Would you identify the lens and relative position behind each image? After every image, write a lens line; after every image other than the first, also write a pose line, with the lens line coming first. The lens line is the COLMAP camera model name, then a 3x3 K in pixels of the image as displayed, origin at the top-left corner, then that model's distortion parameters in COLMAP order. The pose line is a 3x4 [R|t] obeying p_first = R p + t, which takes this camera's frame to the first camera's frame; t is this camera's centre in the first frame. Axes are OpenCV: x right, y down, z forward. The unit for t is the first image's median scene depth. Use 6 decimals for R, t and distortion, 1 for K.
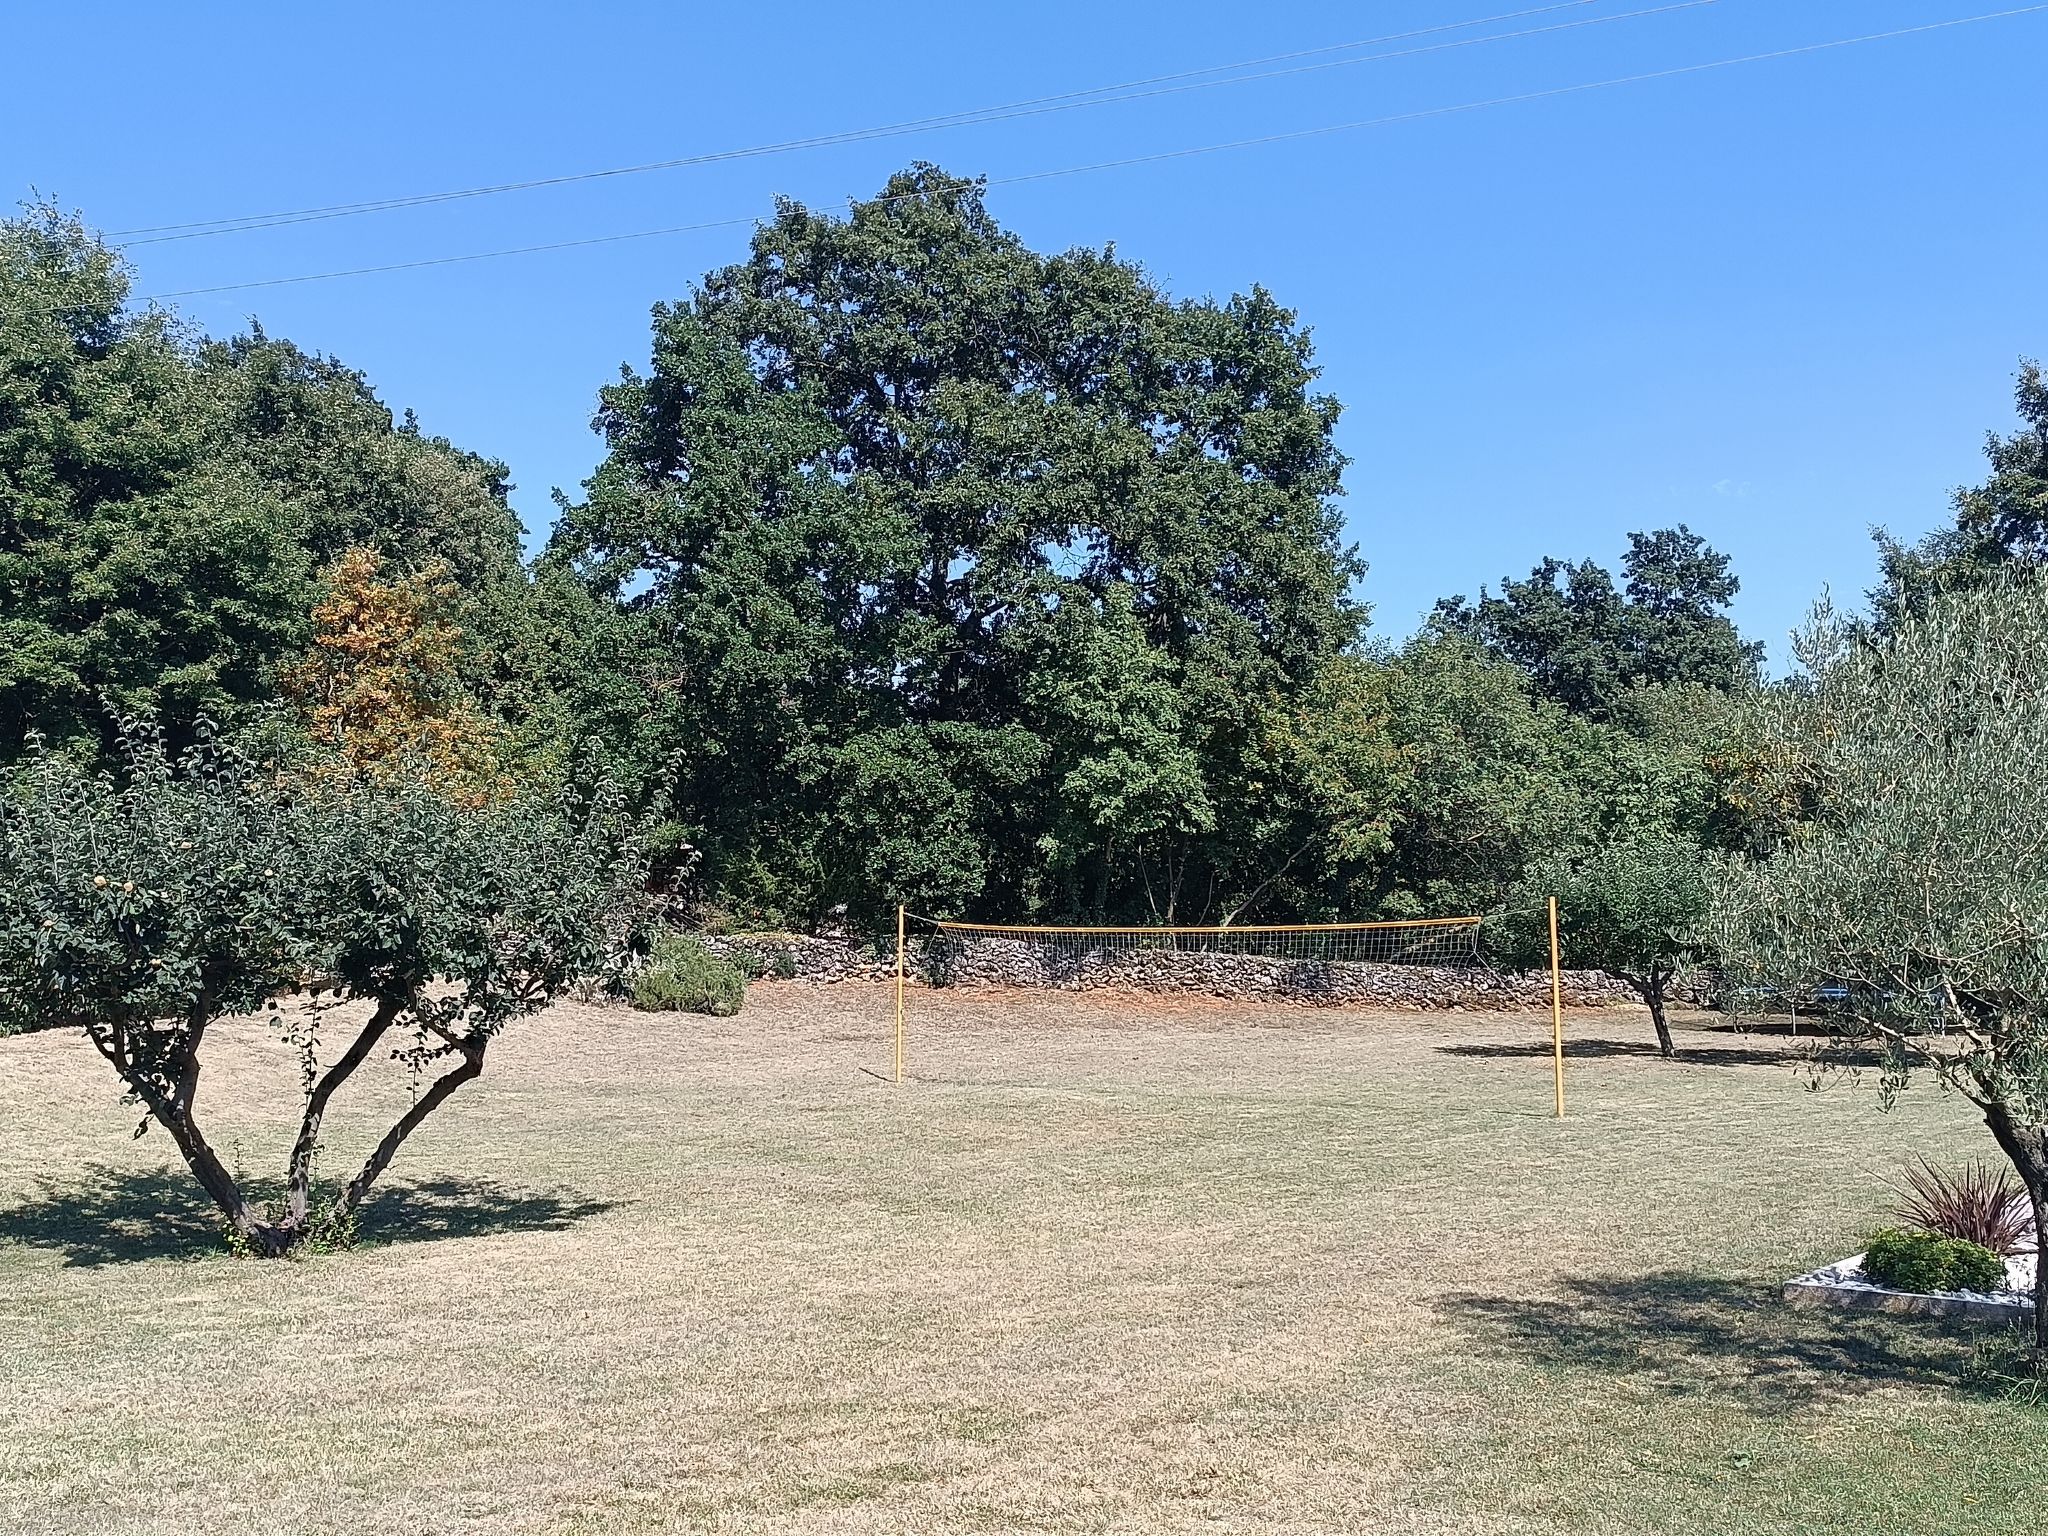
lens RADIAL K [[1939.6, 0, 1024.0], [0, 1939.6, 768.0], [0, 0, 1]] dist [0.098348, -0.194800]
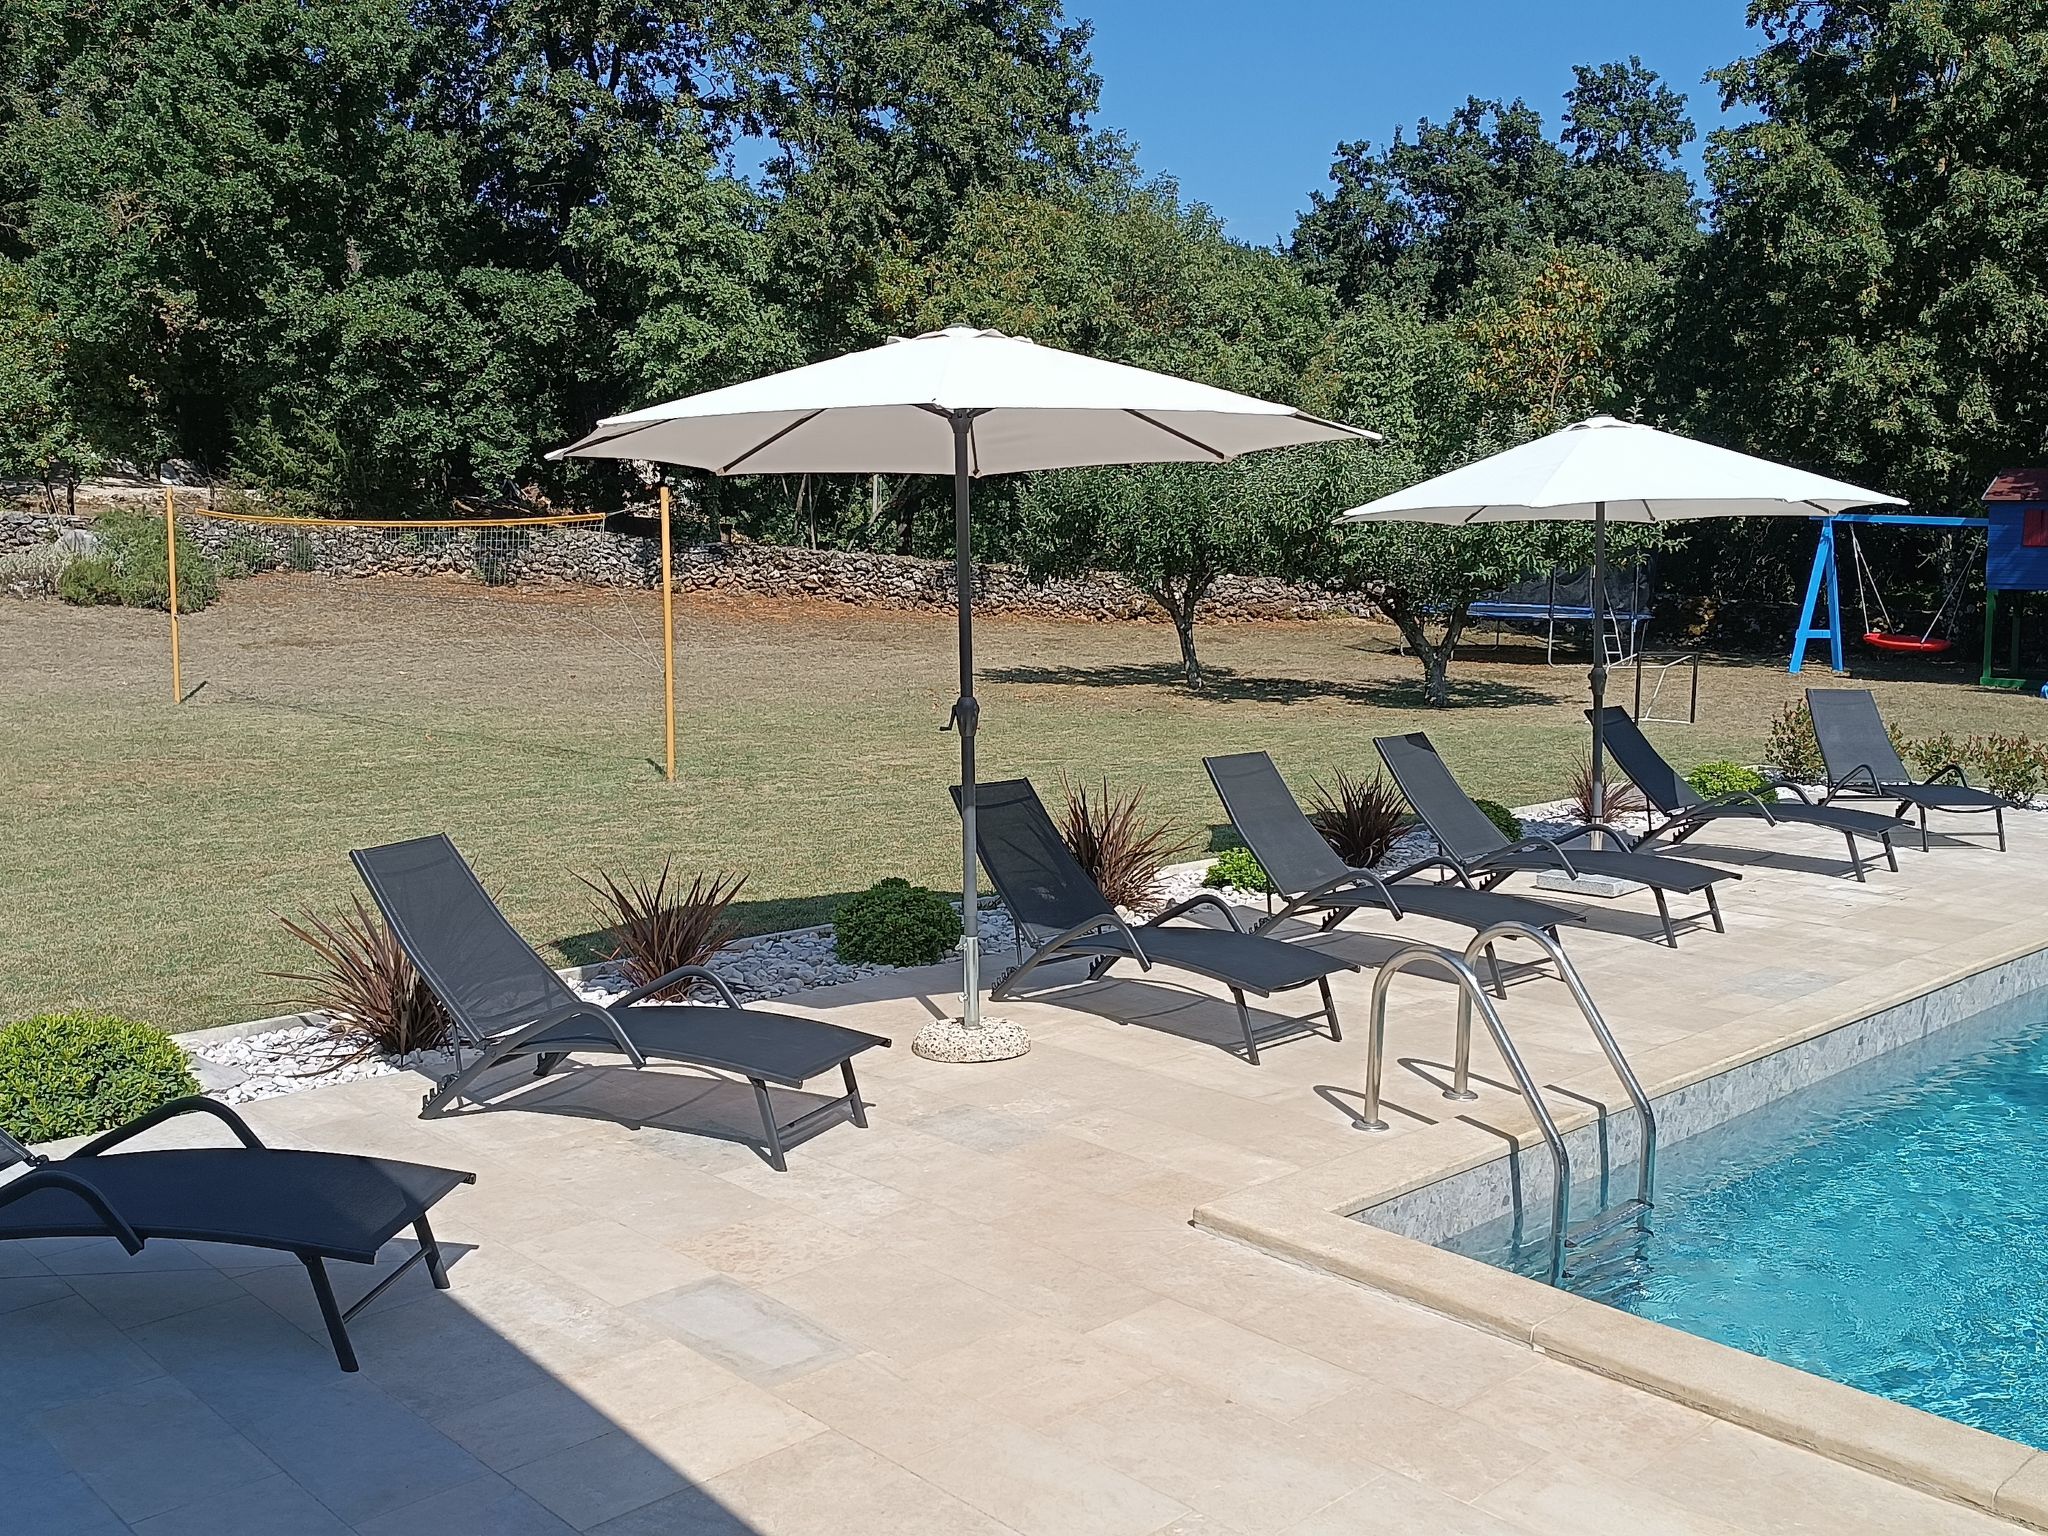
lens RADIAL K [[1939.6, 0, 1024.0], [0, 1939.6, 768.0], [0, 0, 1]] dist [0.098348, -0.194800]
pose [[0.997875, 0.026020, -0.059744, 0.247981], [-0.012915, 0.977601, 0.210068, 0.006404], [0.063872, -0.208850, 0.975860, 0.146560]]
